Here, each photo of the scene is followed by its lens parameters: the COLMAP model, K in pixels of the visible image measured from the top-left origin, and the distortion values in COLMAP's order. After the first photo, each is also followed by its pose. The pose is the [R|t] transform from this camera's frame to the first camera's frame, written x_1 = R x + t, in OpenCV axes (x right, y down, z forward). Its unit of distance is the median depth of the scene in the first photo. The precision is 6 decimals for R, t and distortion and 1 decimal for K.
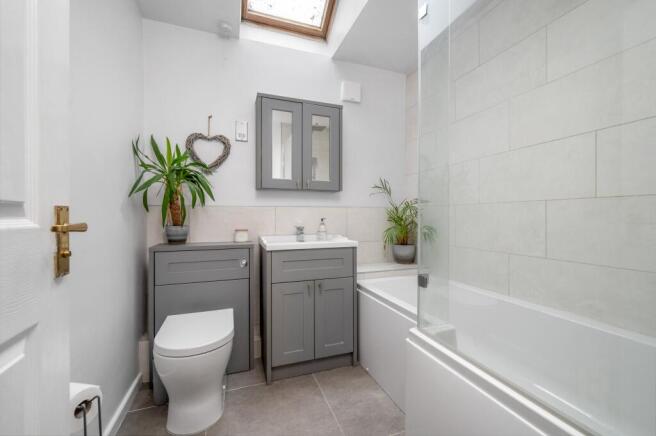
lens RADIAL K [[270.0, 0, 329.9], [0, 270.0, 219.4], [0, 0, 1]] dist [-0.002249, -0.000102]
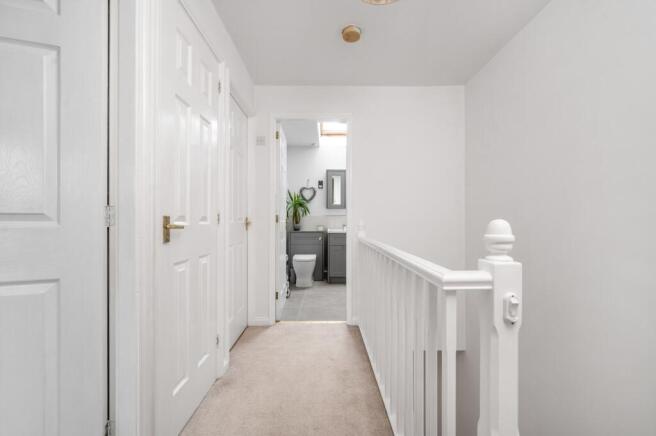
lens RADIAL K [[270.0, 0, 328.0], [0, 270.0, 217.2], [0, 0, 1]] dist [-0.002249, -0.000102]
pose [[0.948748, 0.006548, -0.315966, 0.571583], [-0.006996, 0.999975, -0.000285, -0.038974], [0.315956, 0.002481, 0.948771, -1.442115]]
